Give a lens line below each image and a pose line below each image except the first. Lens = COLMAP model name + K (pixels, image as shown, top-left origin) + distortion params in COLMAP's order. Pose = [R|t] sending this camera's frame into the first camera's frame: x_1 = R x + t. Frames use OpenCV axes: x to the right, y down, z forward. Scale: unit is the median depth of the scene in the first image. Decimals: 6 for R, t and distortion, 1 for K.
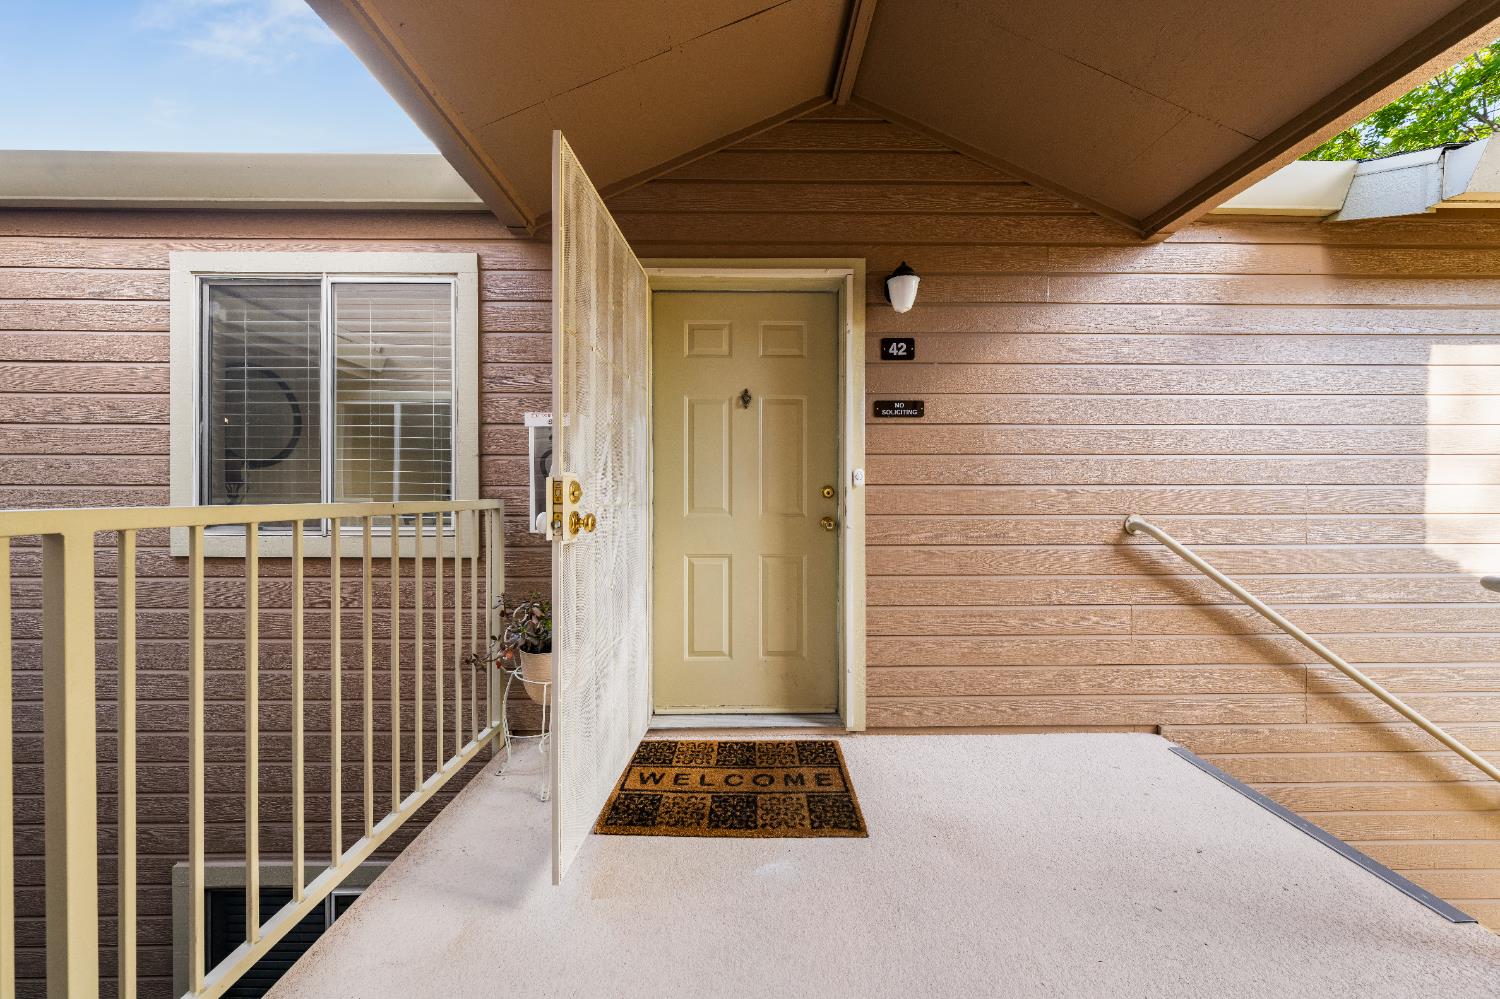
lens RADIAL K [[512.6, 0, 752.7], [0, 512.6, 497.4], [0, 0, 1]] dist [-0.001268, -0.000225]
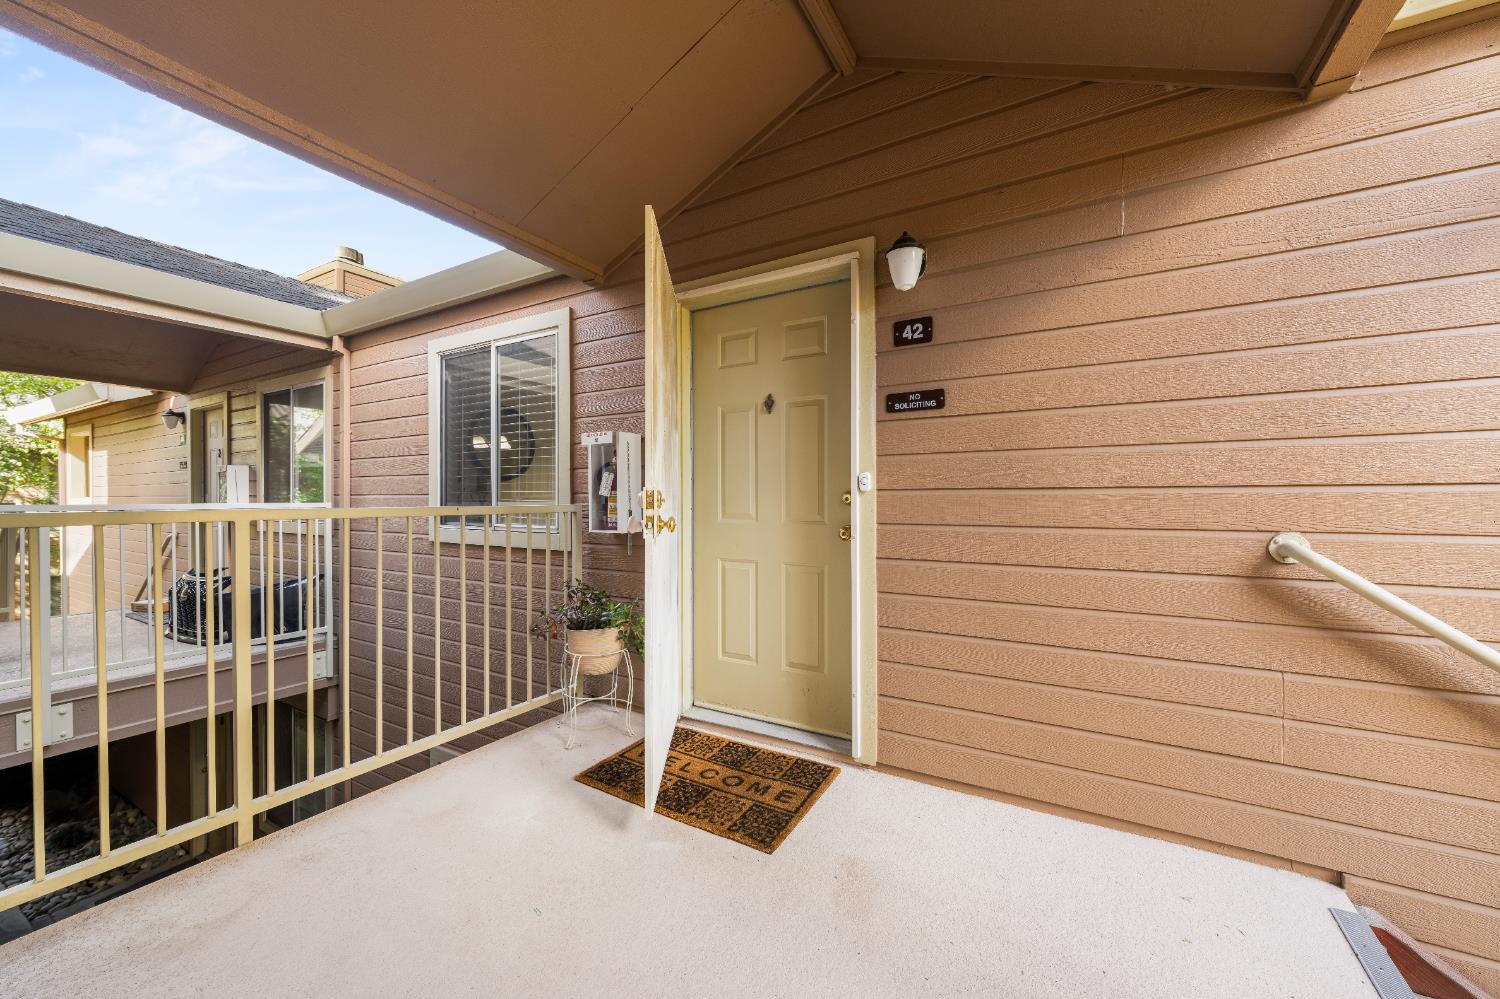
lens RADIAL K [[583.1, 0, 763.4], [0, 583.1, 499.7], [0, 0, 1]] dist [0.001756, -0.001979]
pose [[0.853491, -0.000227, -0.521107, 0.579360], [-0.000447, 0.999999, -0.001168, -0.006232], [0.521107, 0.001230, 0.853490, 0.034013]]
